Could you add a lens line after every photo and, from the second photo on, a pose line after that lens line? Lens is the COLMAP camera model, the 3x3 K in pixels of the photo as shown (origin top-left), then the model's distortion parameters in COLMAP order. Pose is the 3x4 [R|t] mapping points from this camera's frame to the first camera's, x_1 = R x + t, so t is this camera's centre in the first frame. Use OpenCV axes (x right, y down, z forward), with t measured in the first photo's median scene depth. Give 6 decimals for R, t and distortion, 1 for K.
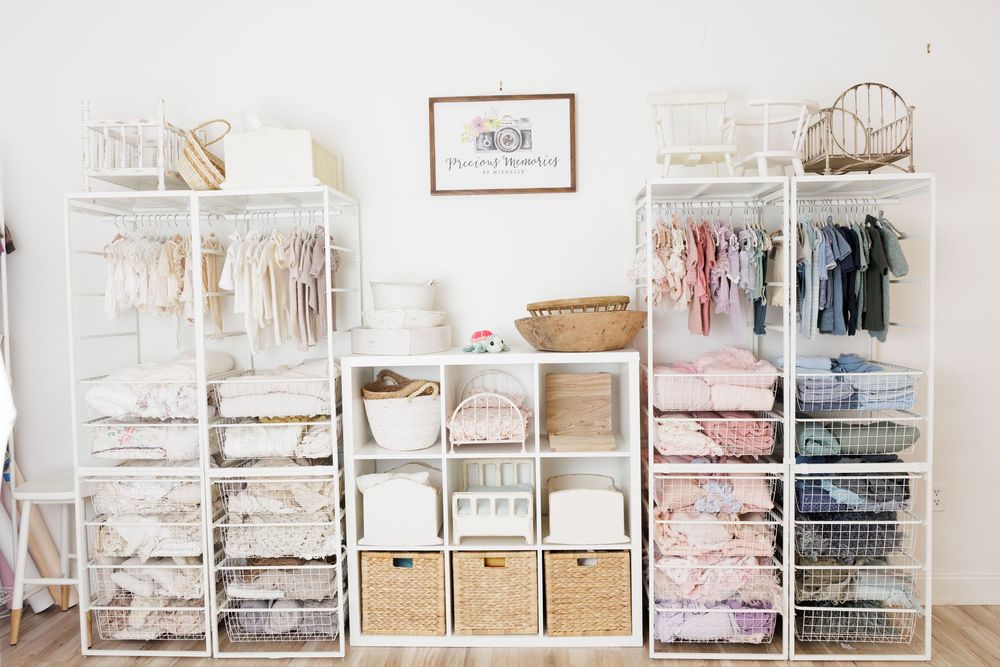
lens RADIAL K [[768.3, 0, 481.7], [0, 768.3, 328.0], [0, 0, 1]] dist [0.011668, -0.002460]
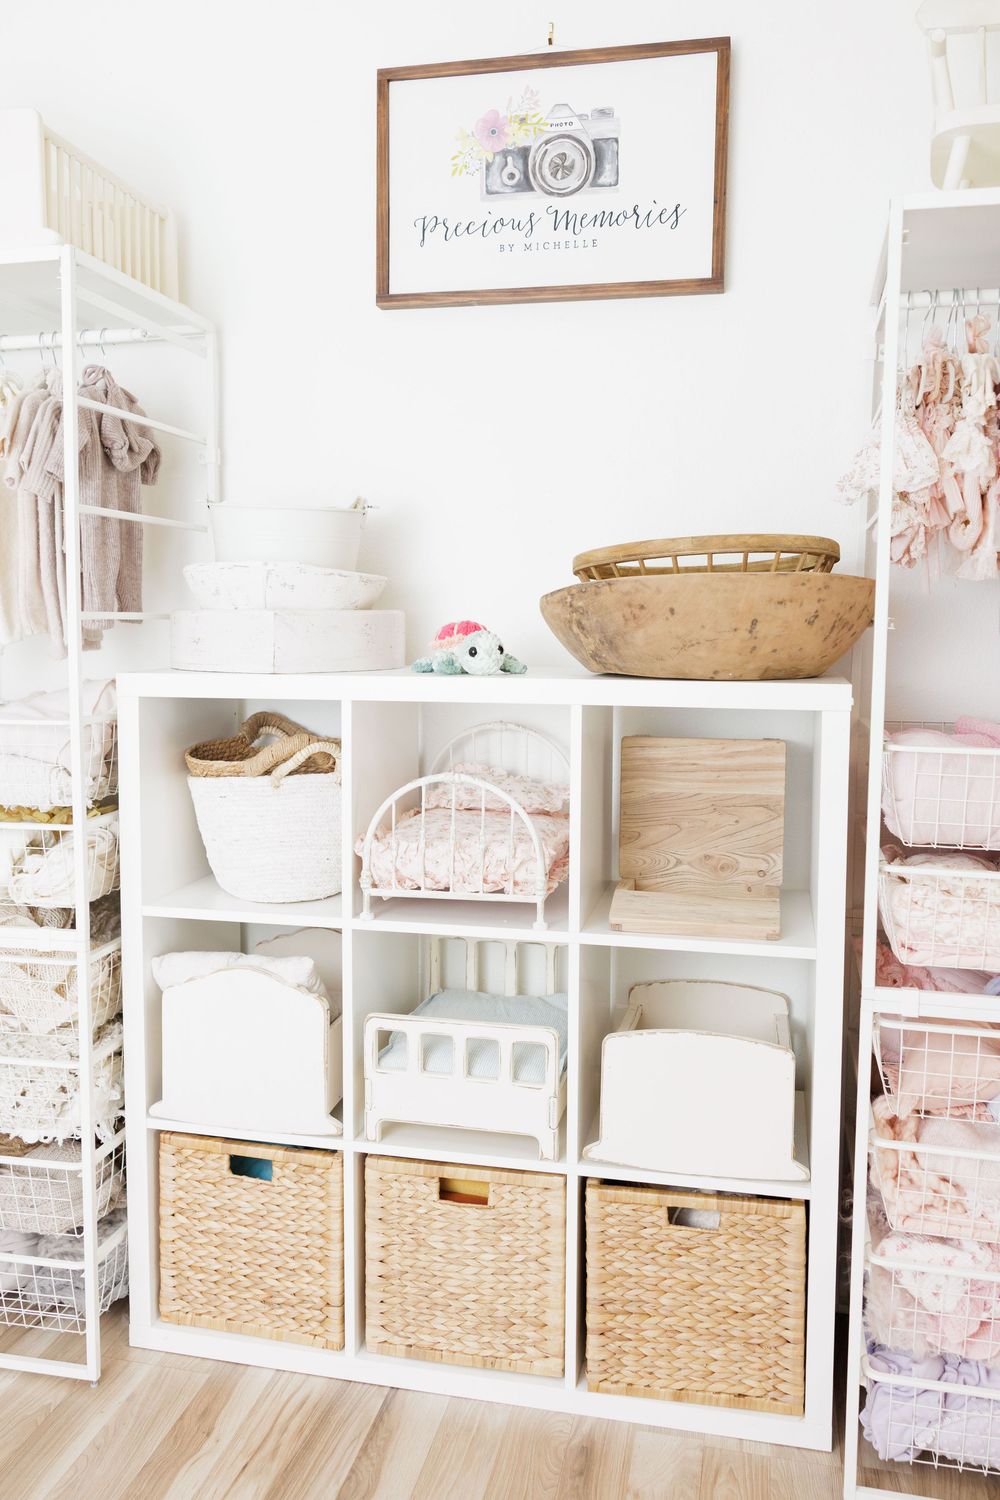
lens RADIAL K [[1152.5, 0, 499.9], [0, 1152.5, 716.5], [0, 0, 1]] dist [0.011668, -0.002460]
pose [[0.984814, 0.040121, -0.168912, 0.128890], [-0.034864, 0.998814, 0.033975, 0.032958], [0.170075, -0.027570, 0.985045, 0.410984]]
